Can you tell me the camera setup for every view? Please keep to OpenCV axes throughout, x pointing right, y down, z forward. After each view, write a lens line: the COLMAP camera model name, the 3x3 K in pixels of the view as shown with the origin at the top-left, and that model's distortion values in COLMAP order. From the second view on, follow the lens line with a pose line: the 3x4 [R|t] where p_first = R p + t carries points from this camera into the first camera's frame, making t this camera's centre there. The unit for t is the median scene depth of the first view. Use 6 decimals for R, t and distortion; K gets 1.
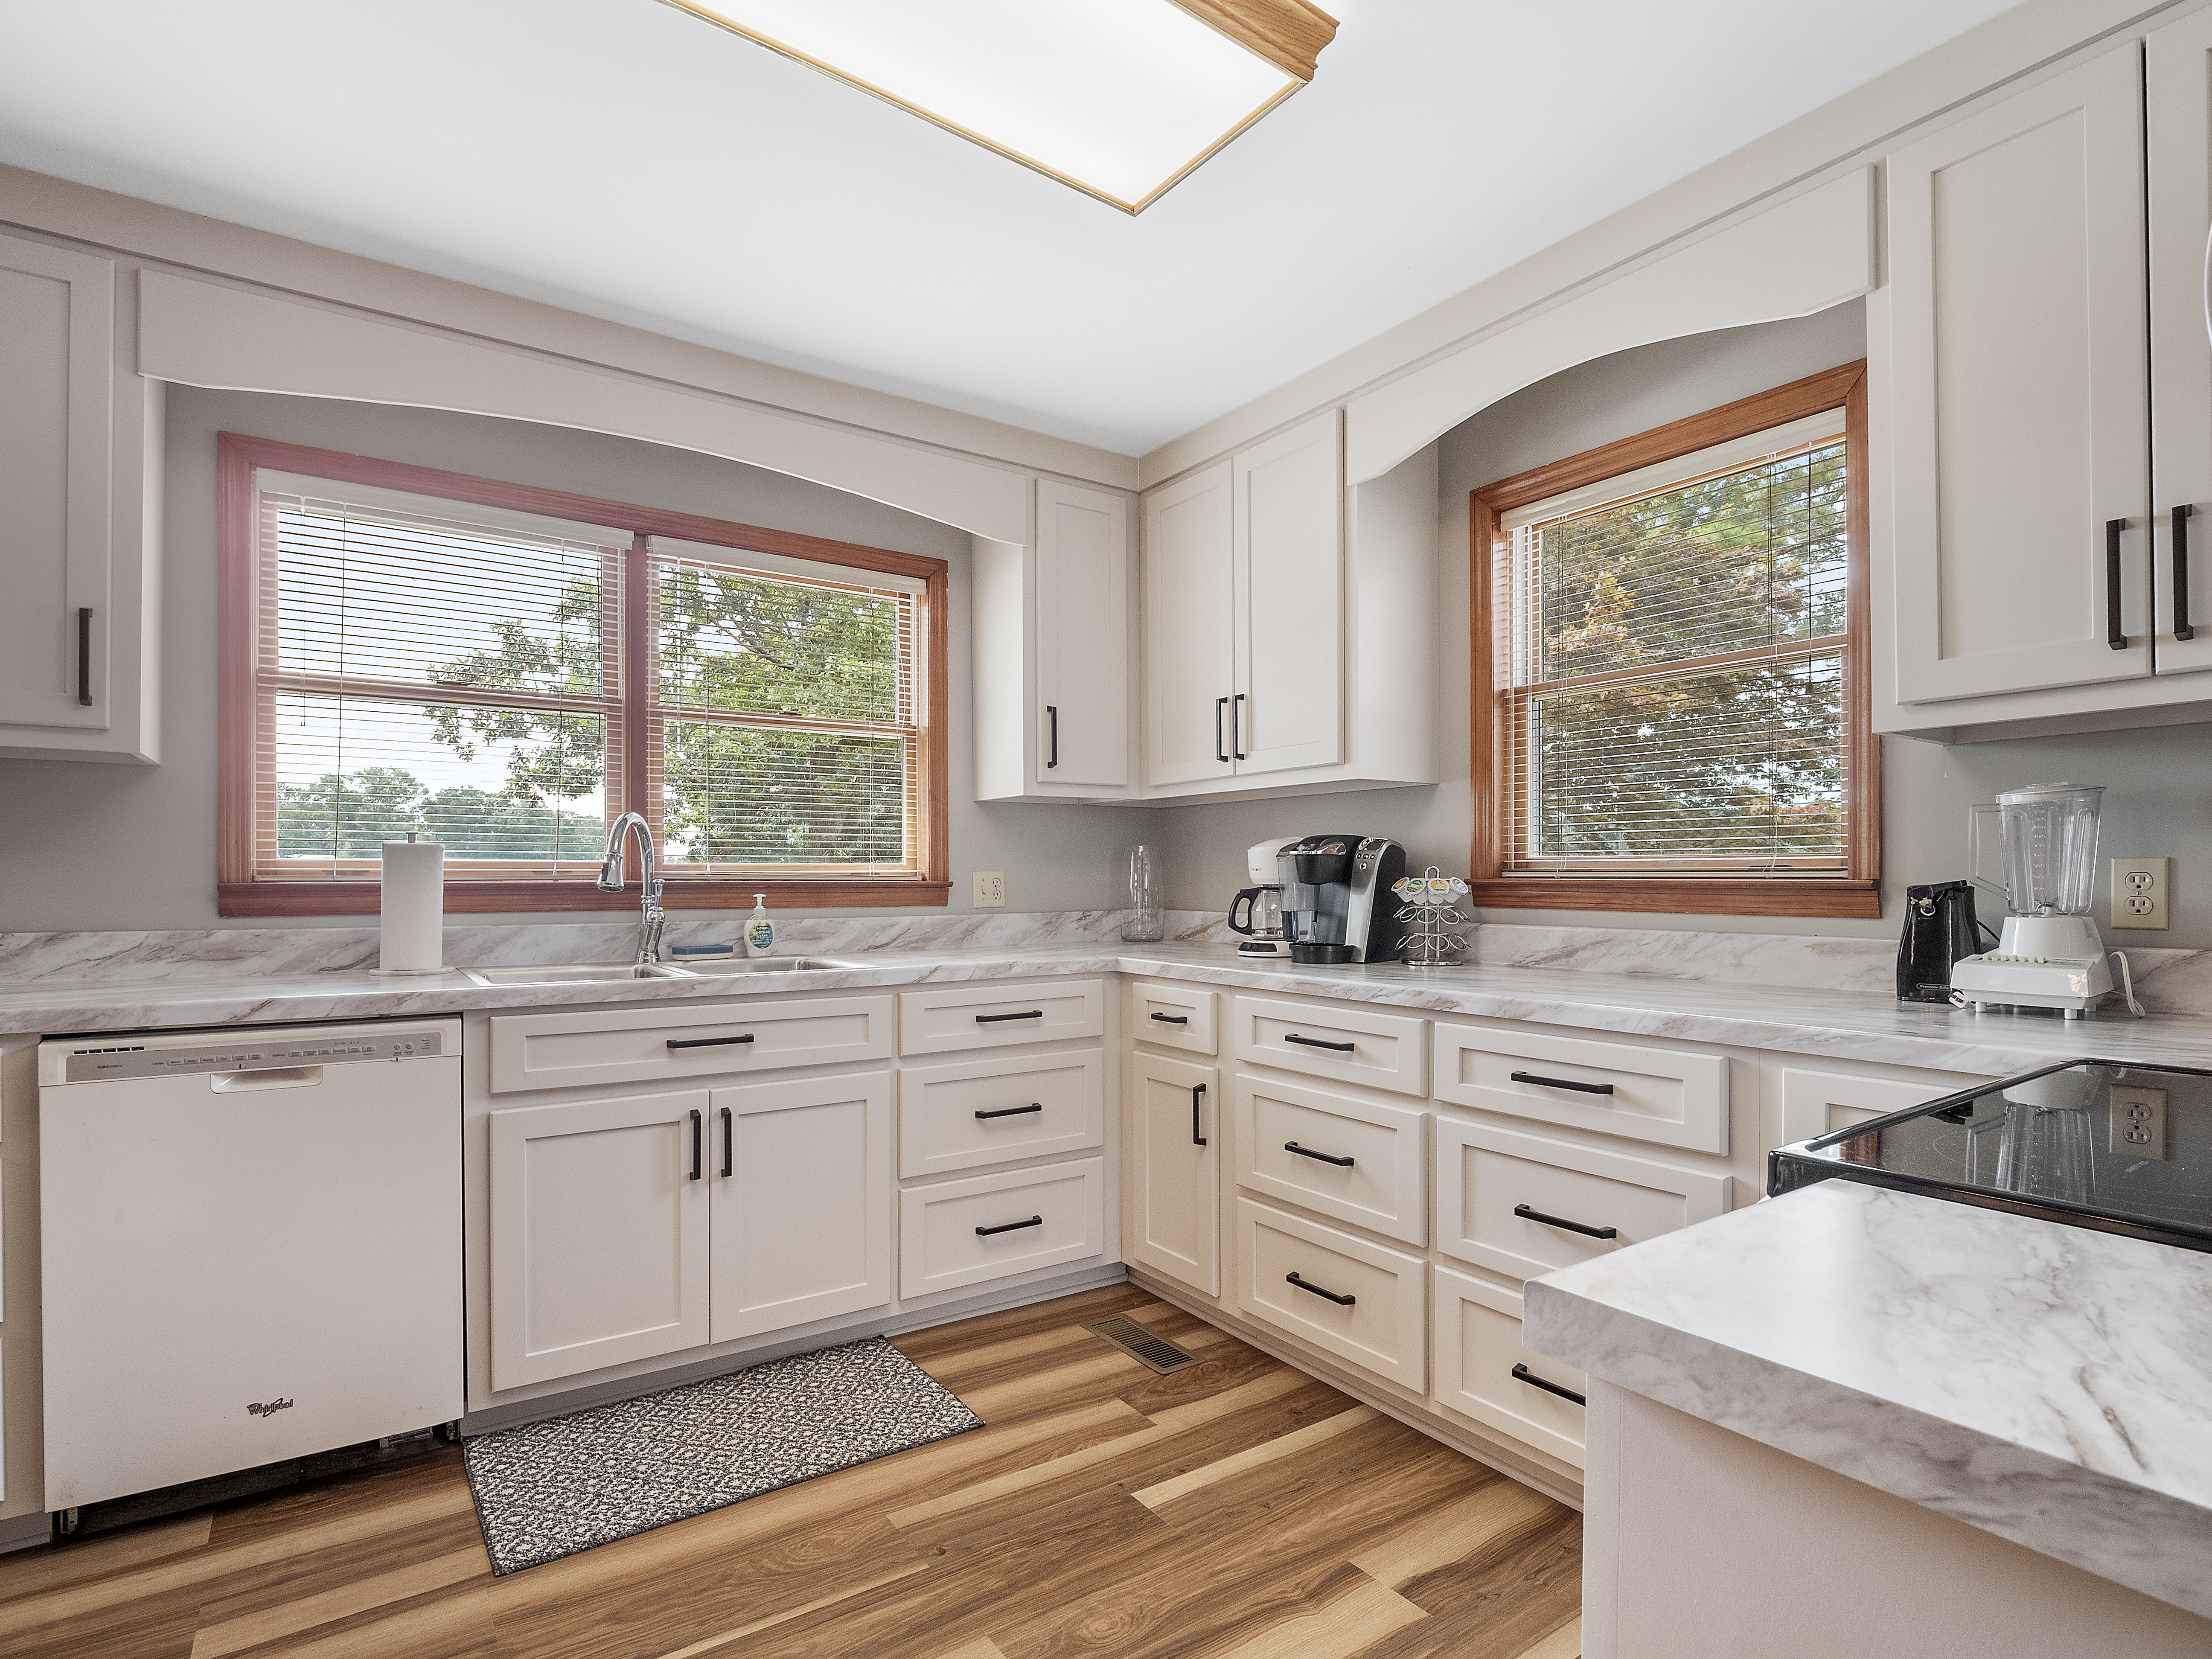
lens RADIAL K [[1112.7, 0, 1120.4], [0, 1112.7, 844.2], [0, 0, 1]] dist [-0.013407, -0.000101]
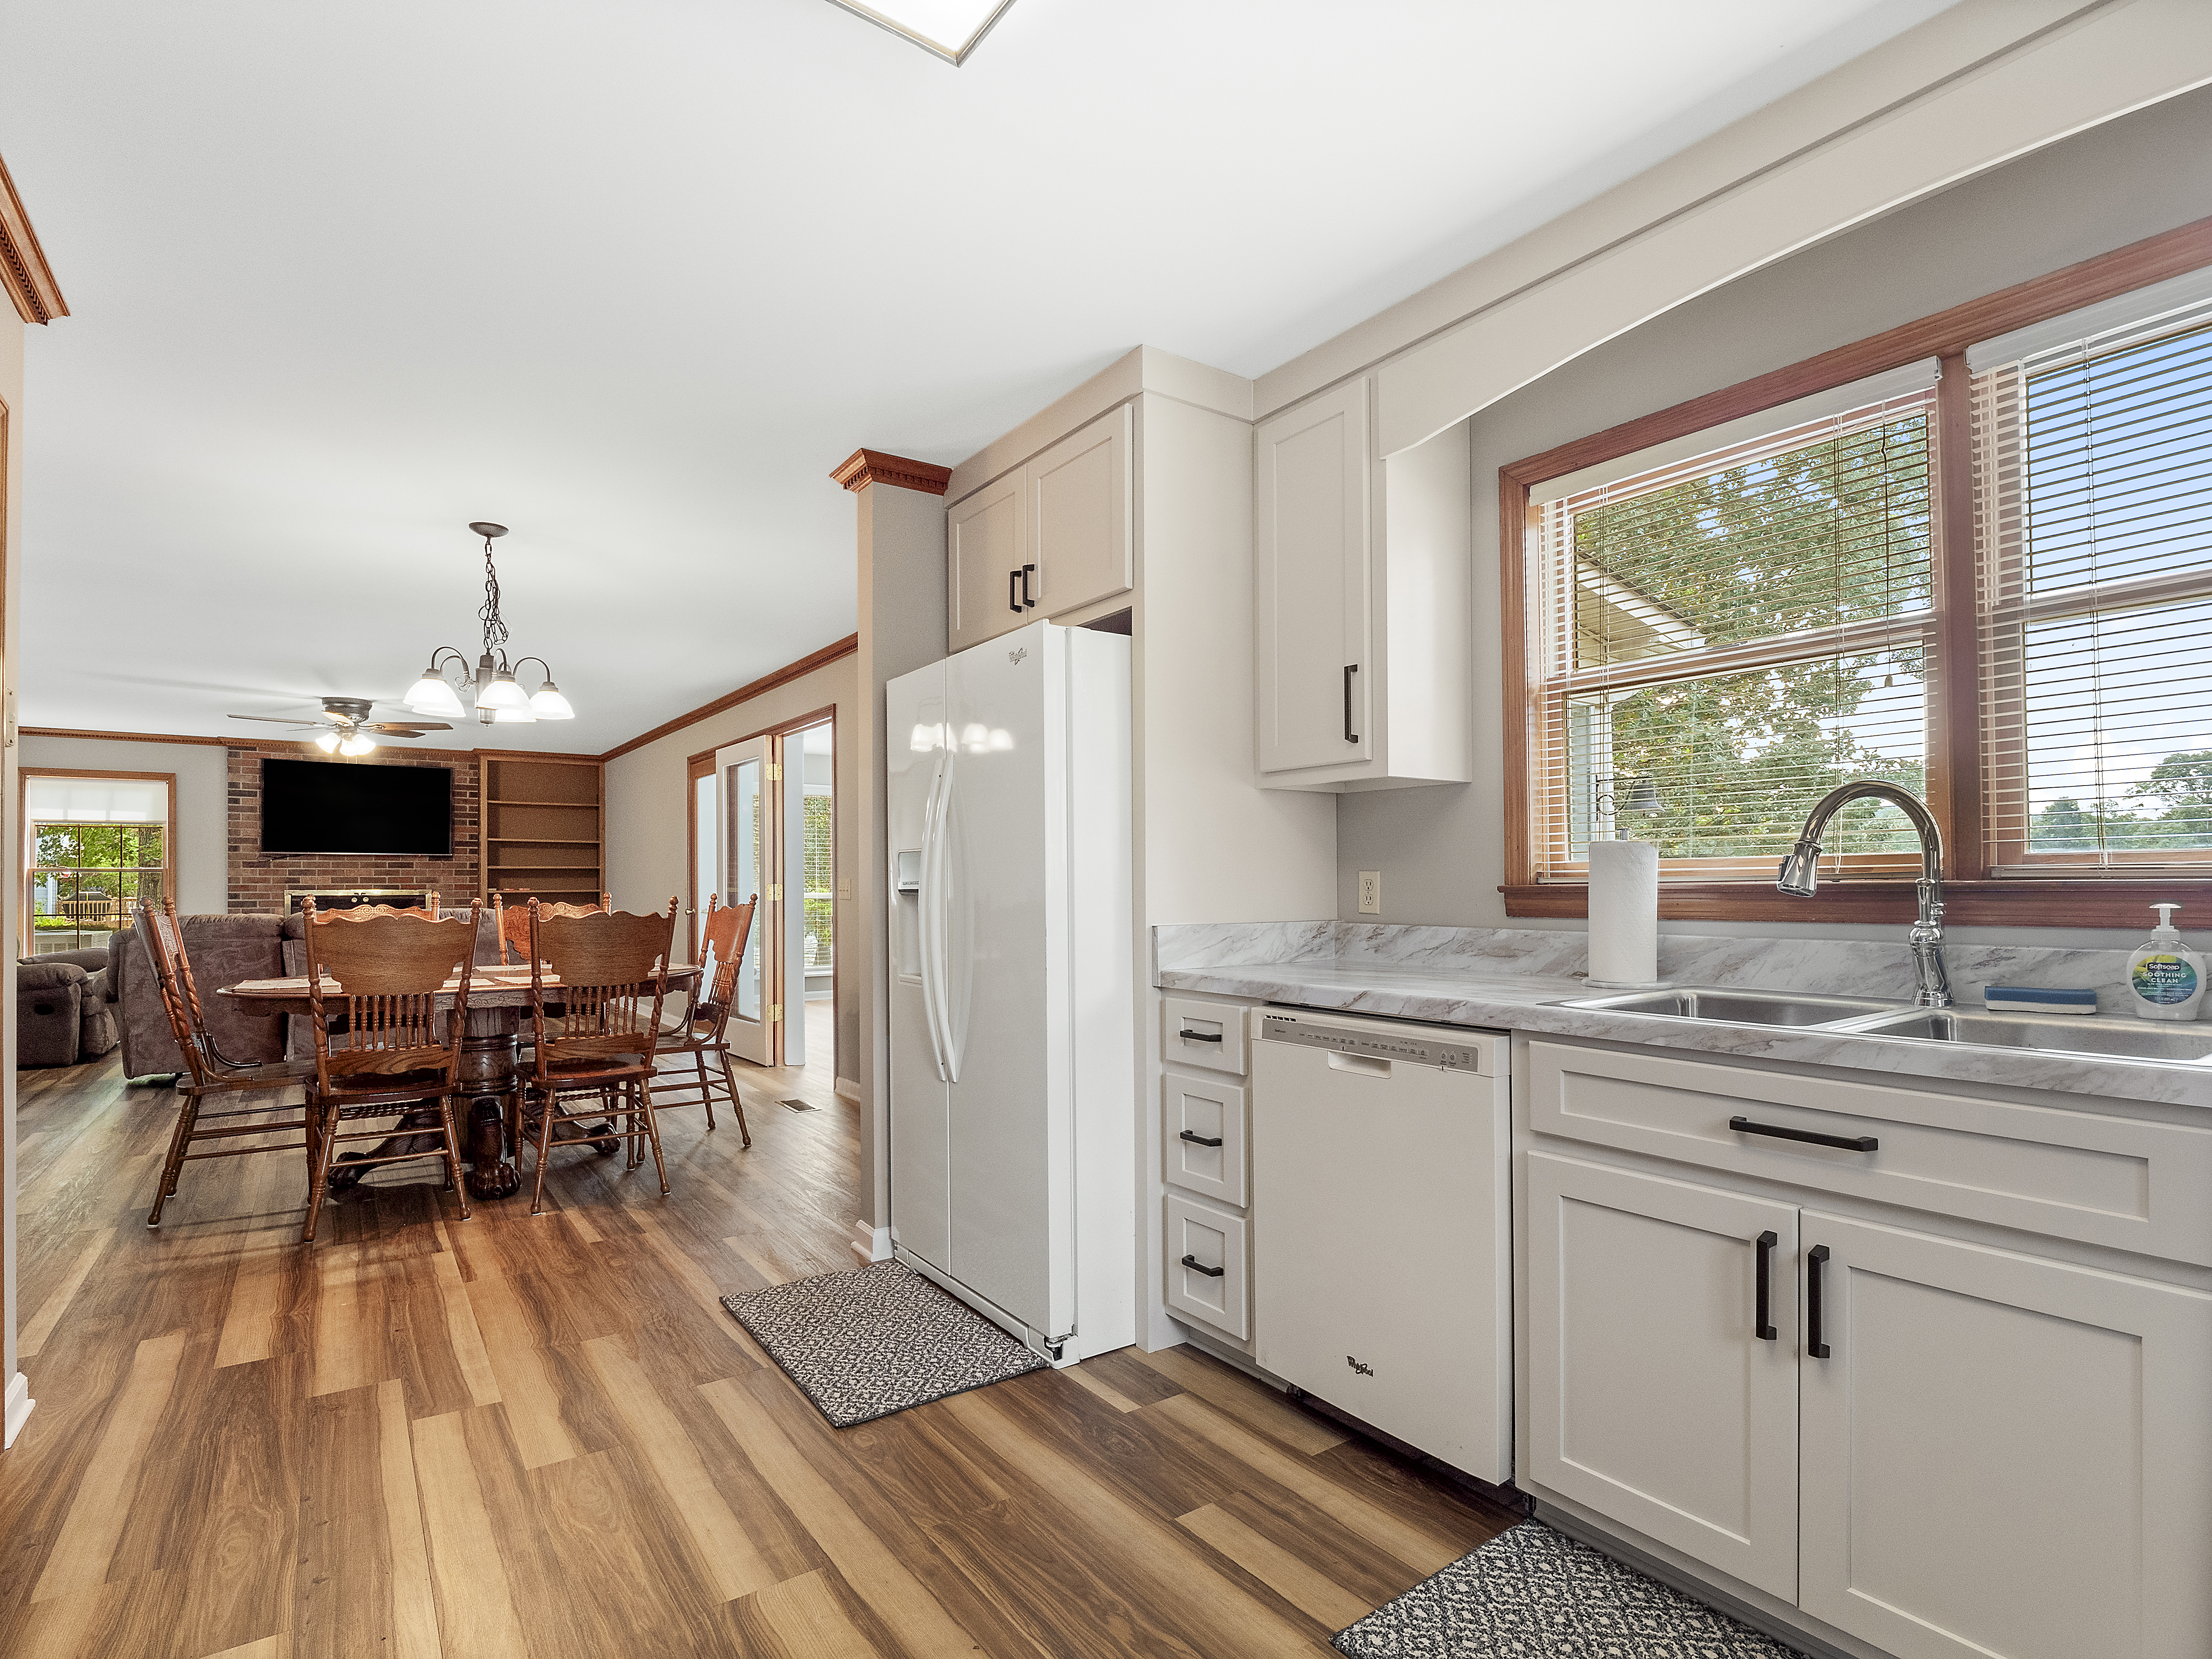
lens RADIAL K [[1108.2, 0, 1108.7], [0, 1108.2, 882.7], [0, 0, 1]] dist [-0.004949, -0.000168]
pose [[0.010126, -0.004605, -0.999938, 0.254366], [0.034896, 0.999382, -0.004249, 0.023929], [0.999340, -0.034851, 0.010281, 0.602043]]
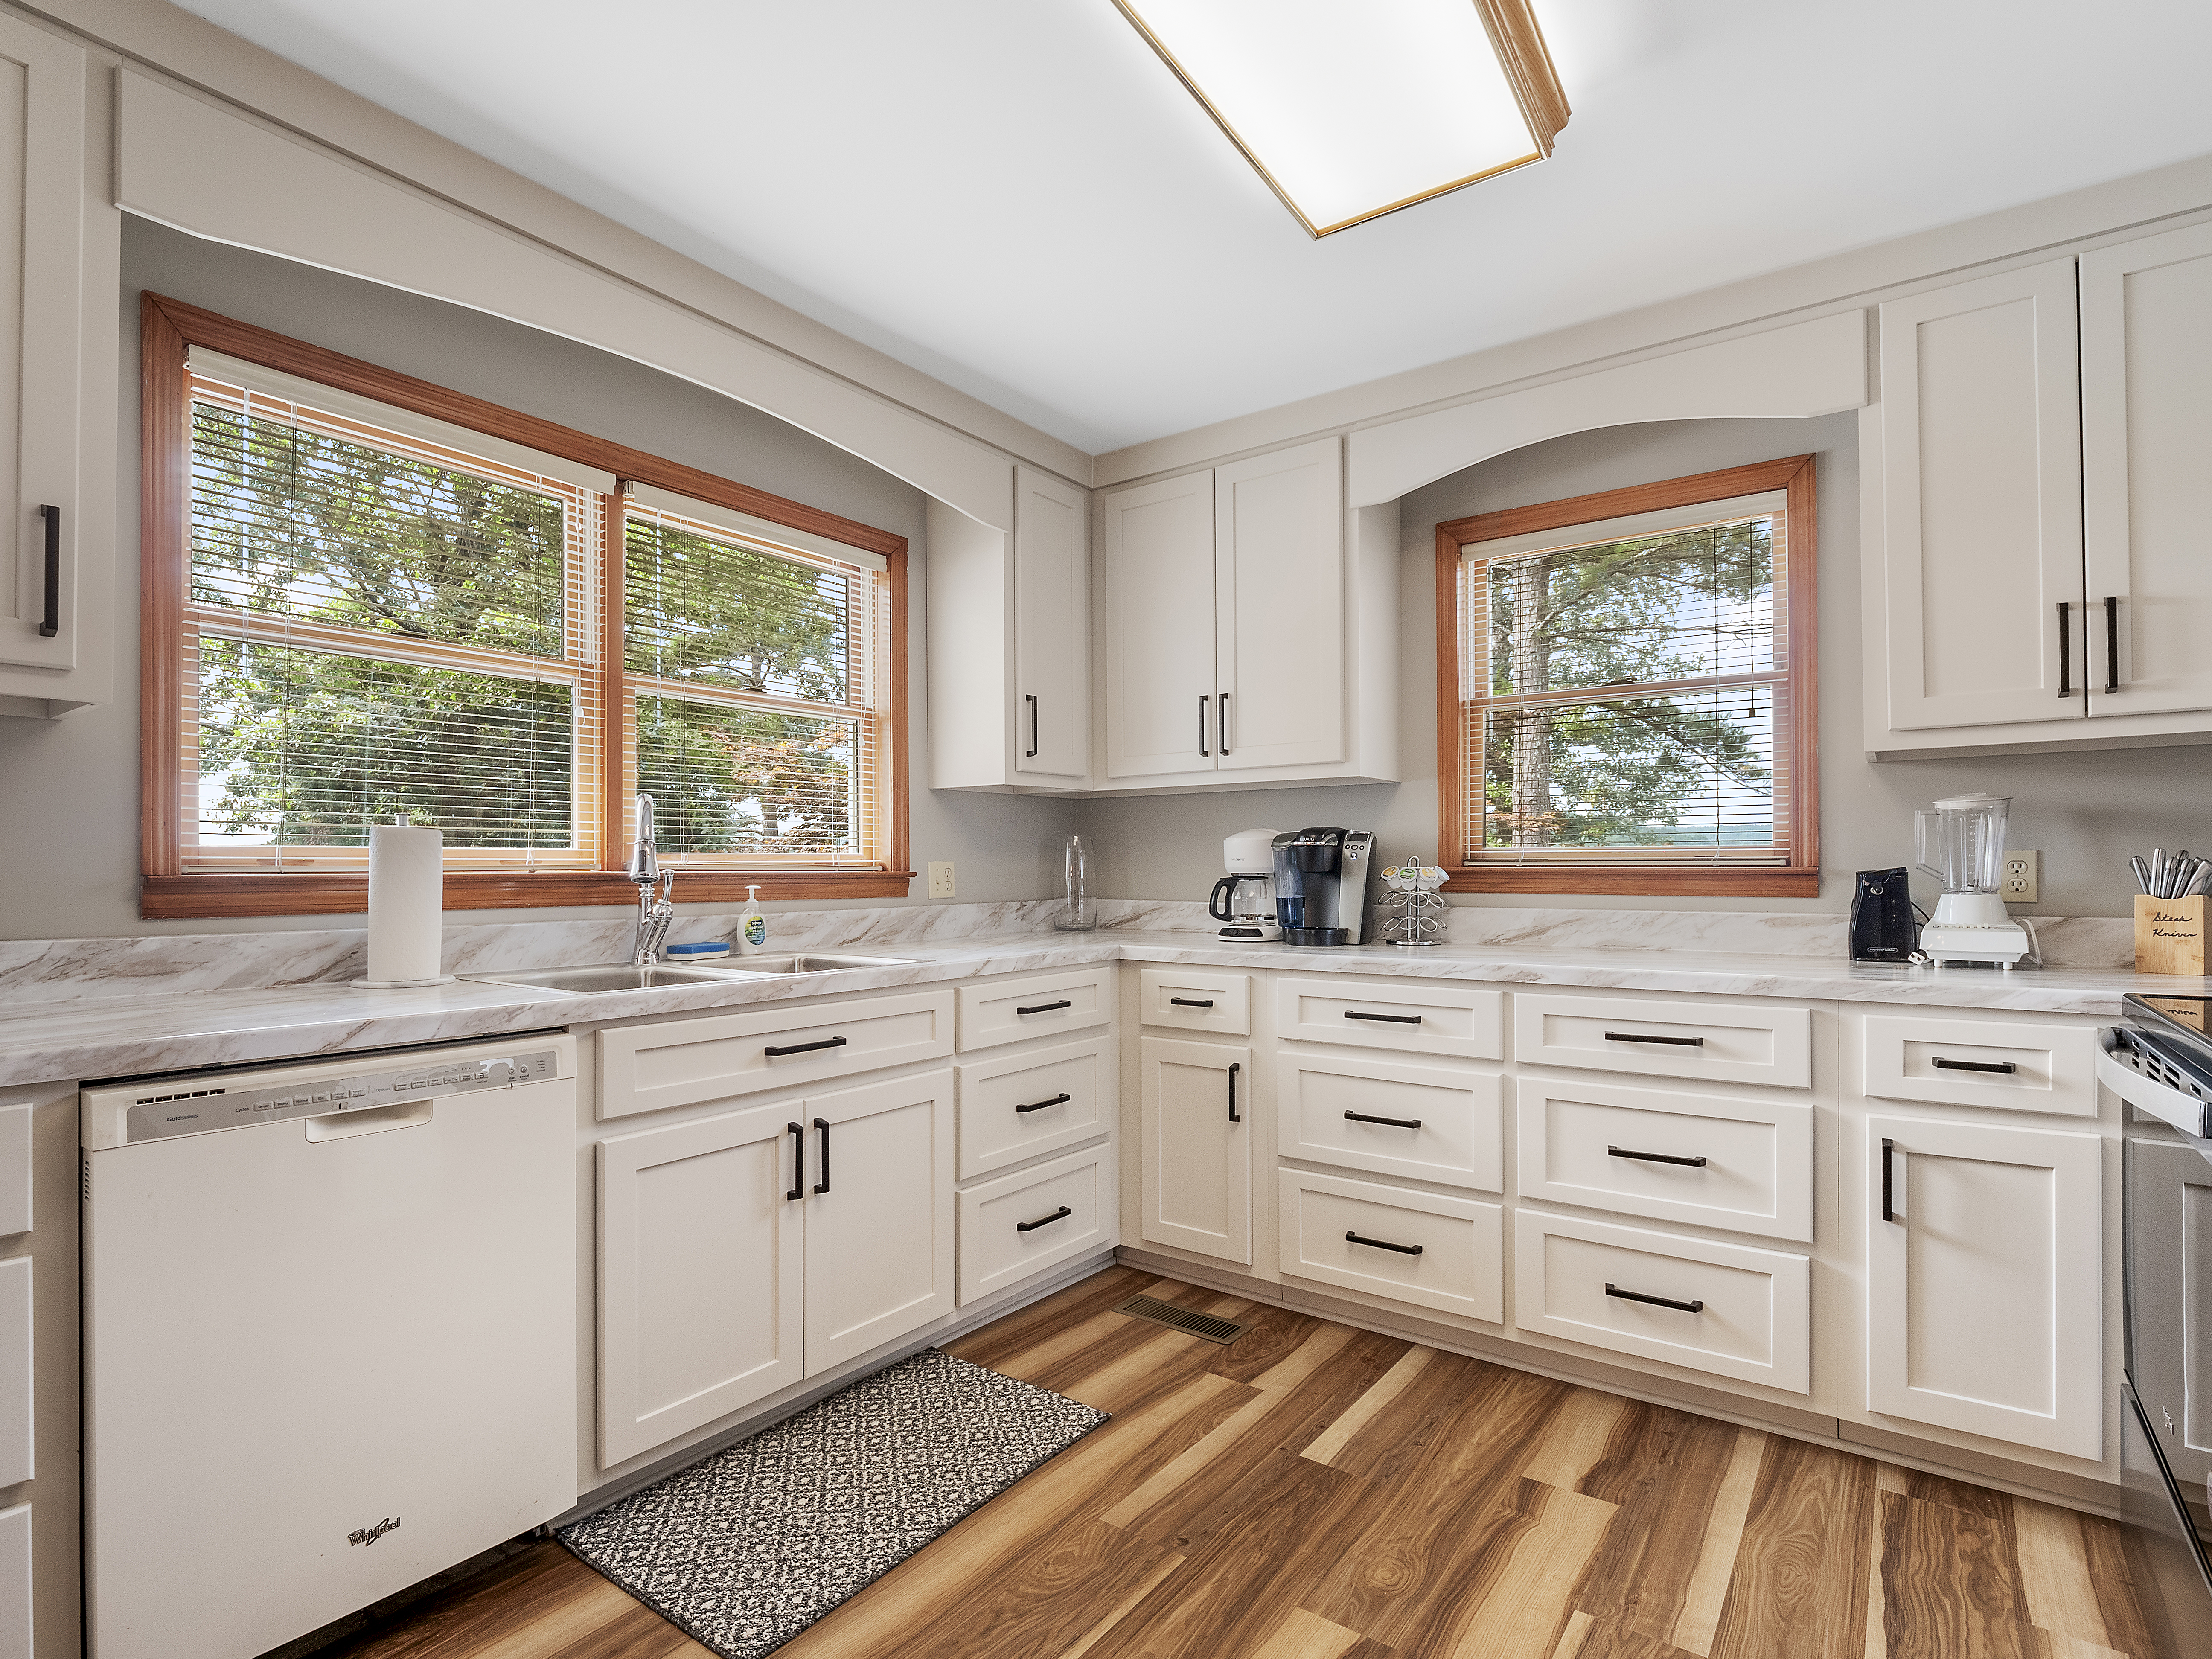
lens RADIAL K [[1096.1, 0, 1106.0], [0, 1096.1, 829.5], [0, 0, 1]] dist [-0.011562, -0.000101]
pose [[0.947297, 0.009216, 0.320224, -0.422024], [-0.007322, 0.999948, -0.007118, 0.003610], [-0.320273, 0.004398, 0.947315, 0.066761]]
